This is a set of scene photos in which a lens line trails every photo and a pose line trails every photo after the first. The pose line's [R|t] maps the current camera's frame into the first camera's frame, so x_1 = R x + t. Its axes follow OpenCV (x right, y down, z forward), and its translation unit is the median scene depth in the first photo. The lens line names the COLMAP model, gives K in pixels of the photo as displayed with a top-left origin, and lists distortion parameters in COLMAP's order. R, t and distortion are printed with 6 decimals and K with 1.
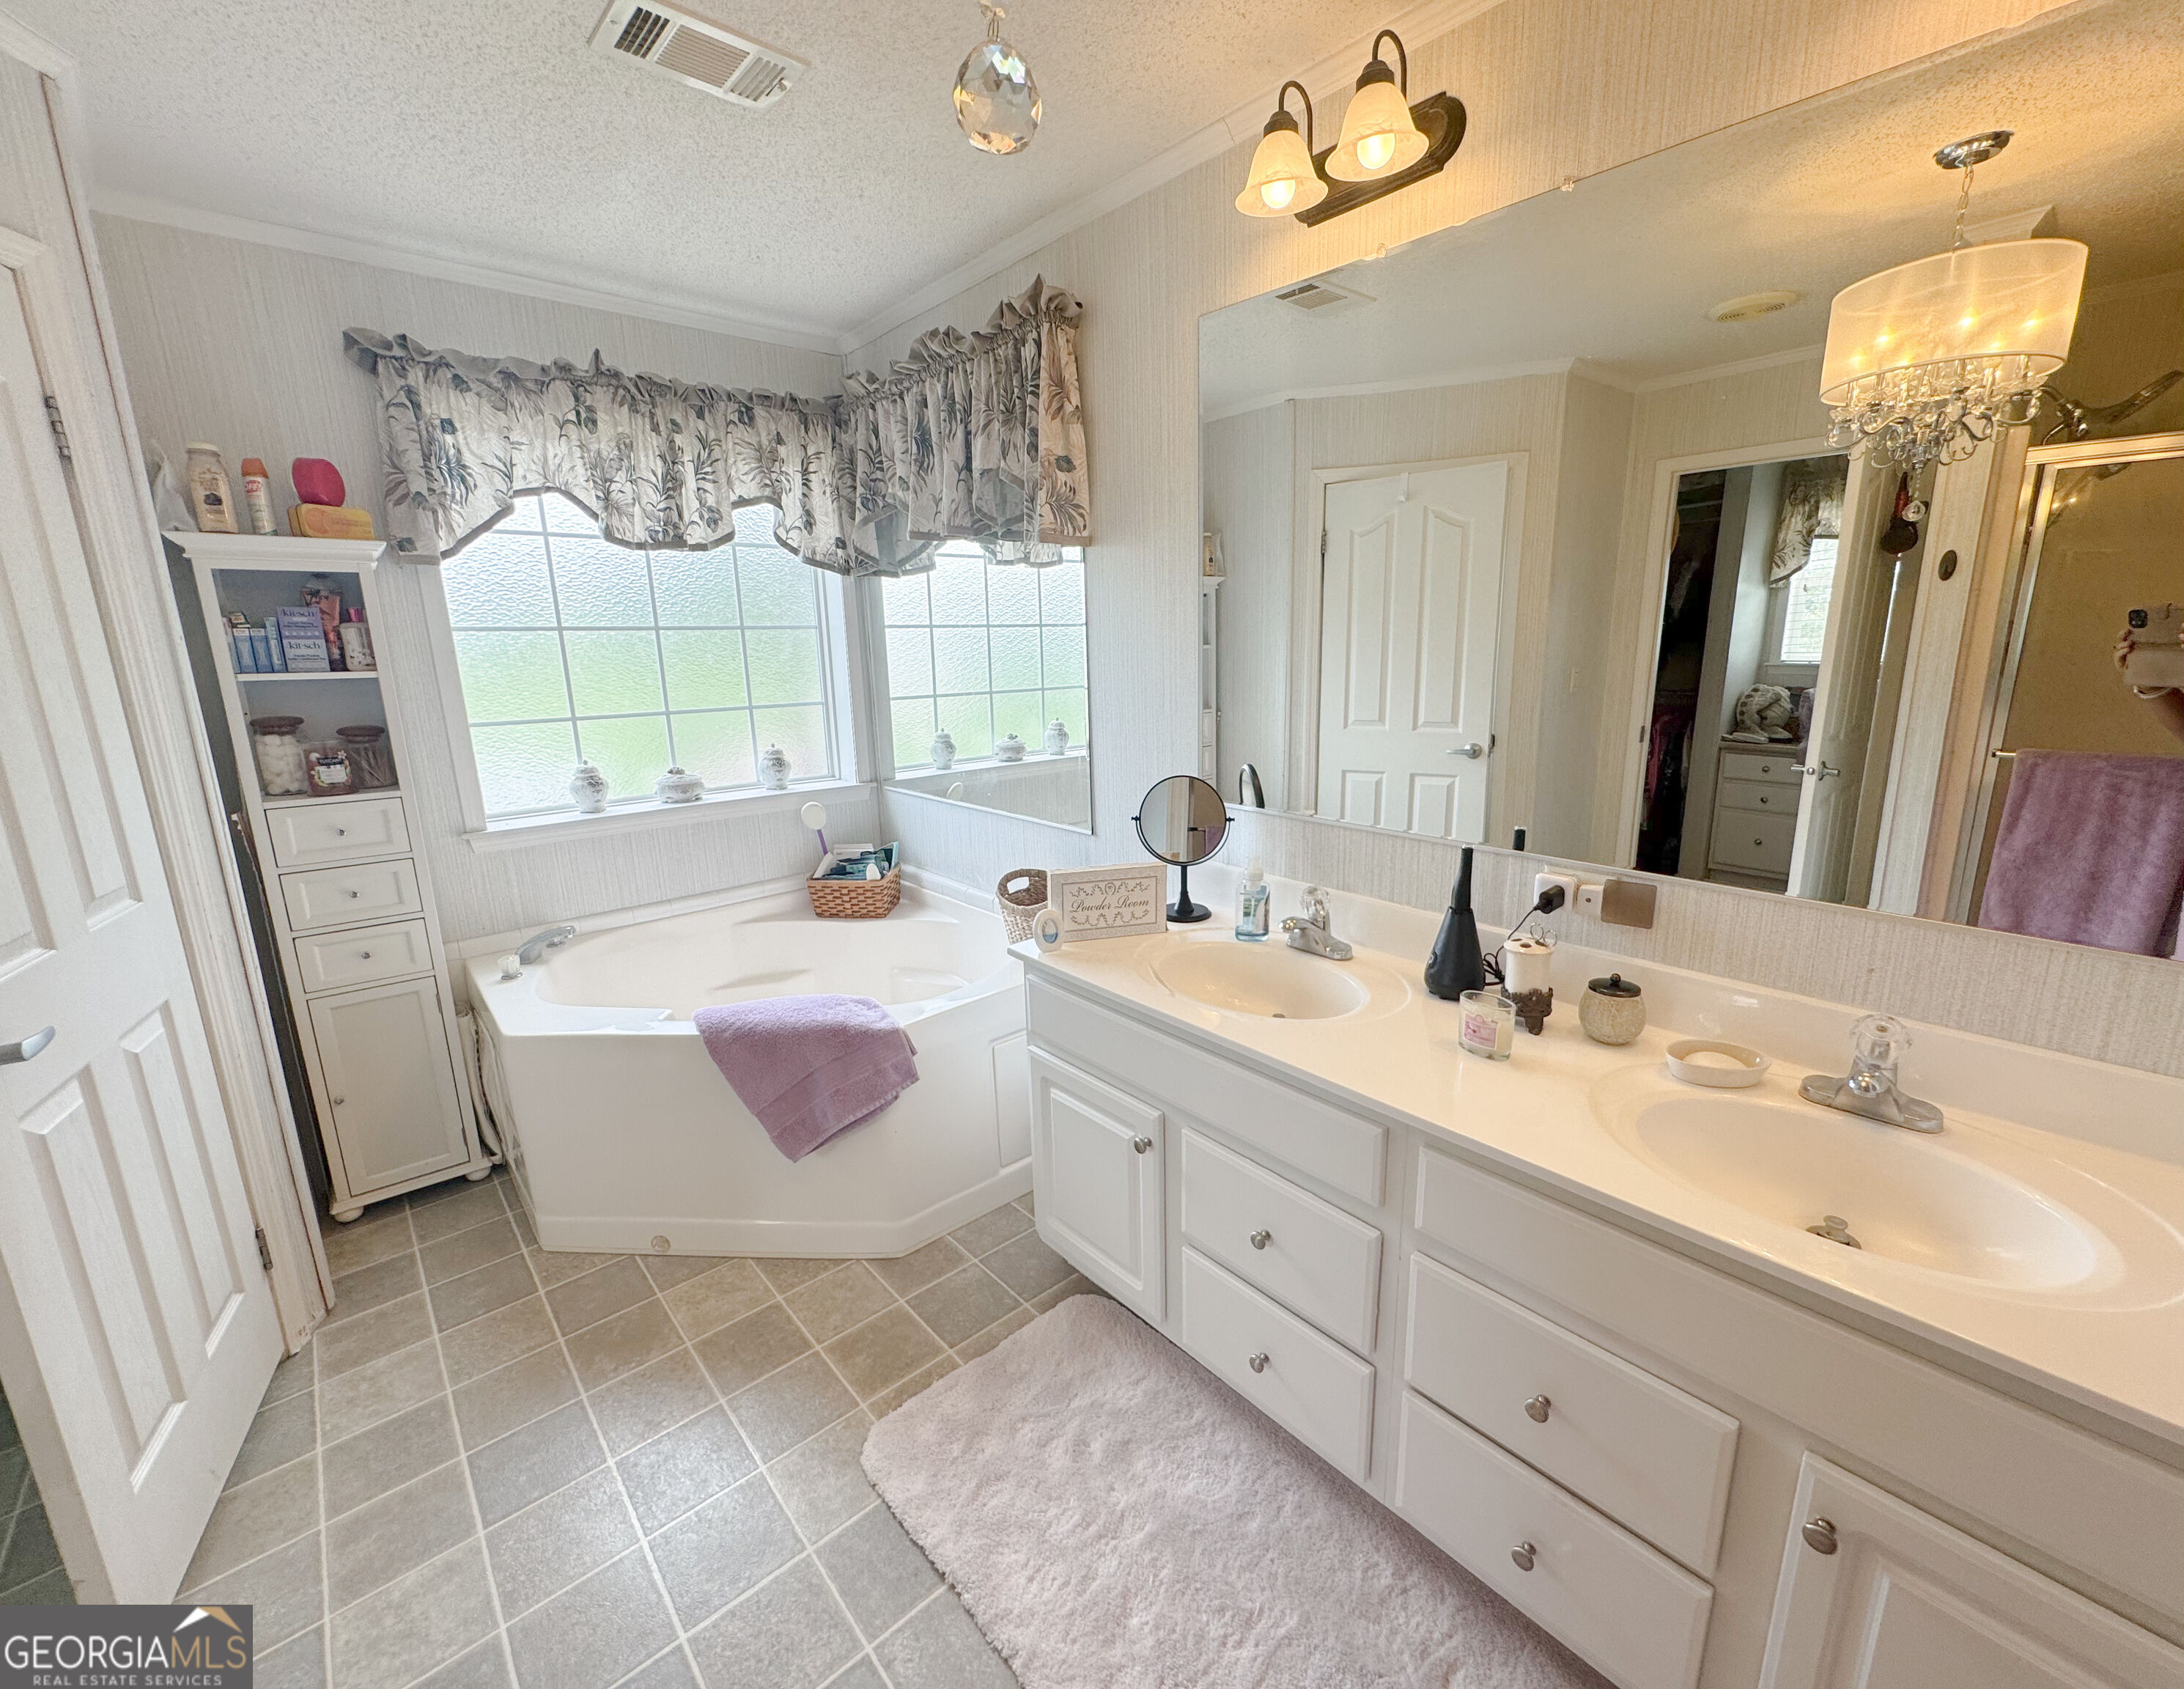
lens RADIAL K [[909.6, 0, 1136.3], [0, 909.6, 855.1], [0, 0, 1]] dist [0.011539, 0.000113]
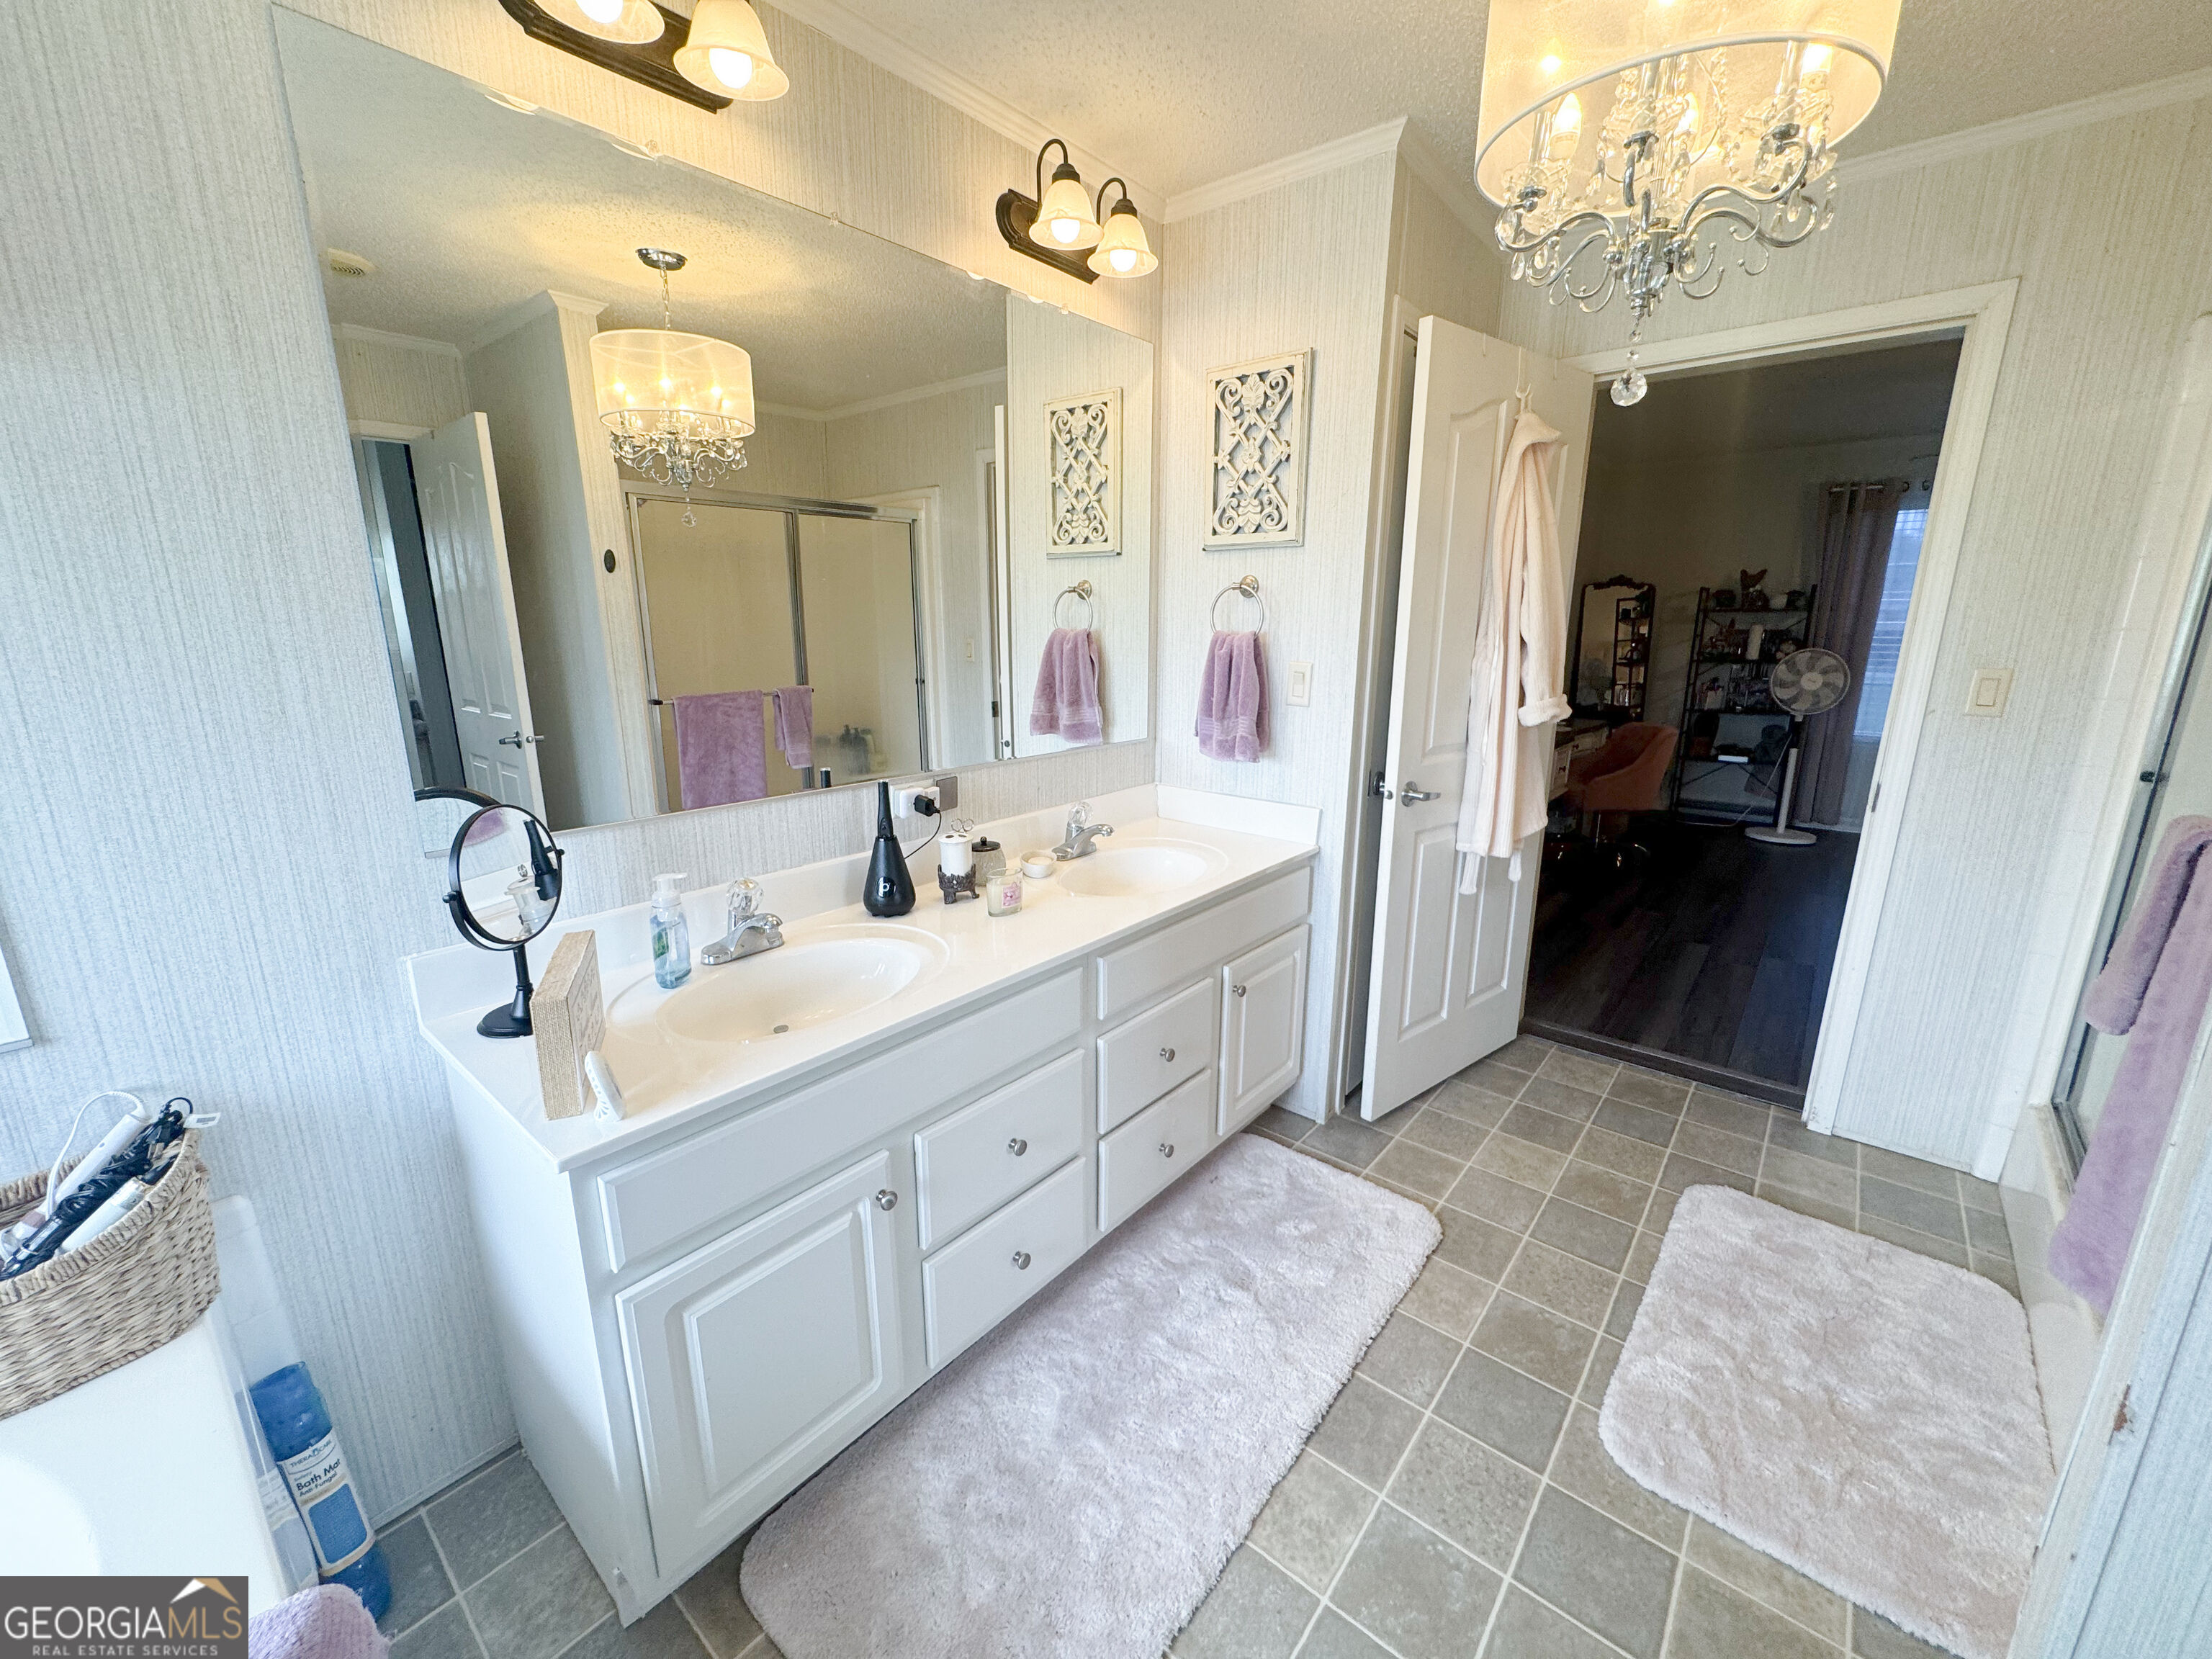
lens RADIAL K [[879.4, 0, 1106.0], [0, 879.4, 829.5], [0, 0, 1]] dist [-0.003315, -0.000485]
pose [[-0.120973, -0.219984, 0.967974, -0.775553], [0.240221, 0.939663, 0.243571, -0.156886], [-0.963151, 0.261993, -0.060829, 0.833432]]
